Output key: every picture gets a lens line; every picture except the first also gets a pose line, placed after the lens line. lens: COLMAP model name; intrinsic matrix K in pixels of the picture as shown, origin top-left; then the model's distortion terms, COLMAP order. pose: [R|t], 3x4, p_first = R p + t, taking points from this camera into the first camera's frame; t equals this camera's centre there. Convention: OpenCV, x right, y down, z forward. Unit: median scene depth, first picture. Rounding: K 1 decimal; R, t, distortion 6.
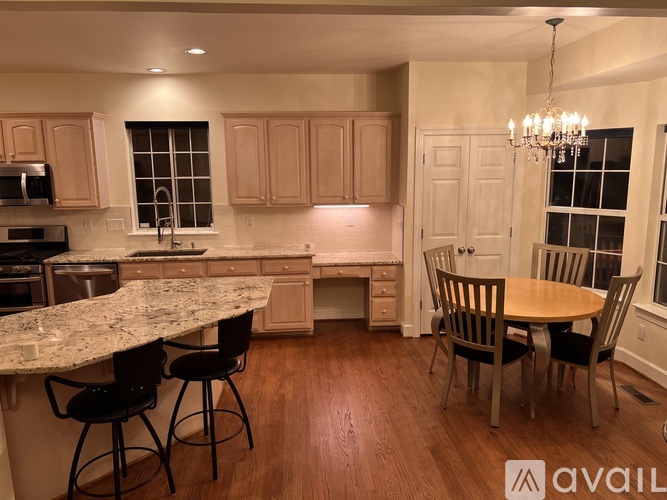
lens RADIAL K [[497.9, 0, 333.5], [0, 497.9, 250.0], [0, 0, 1]] dist [0.056582, -0.077873]
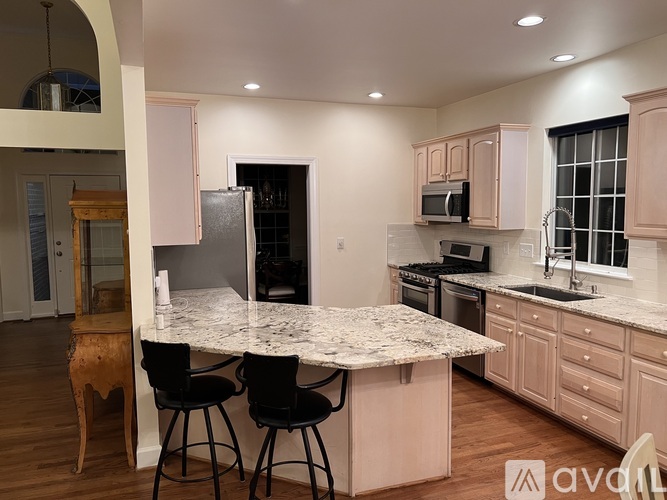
lens RADIAL K [[497.9, 0, 333.5], [0, 497.9, 250.0], [0, 0, 1]] dist [0.056582, -0.077873]
pose [[0.287146, 0.098502, -0.952809, 0.322672], [-0.157511, 0.986014, 0.054466, -0.051026], [0.944848, 0.134438, 0.298646, 0.481882]]
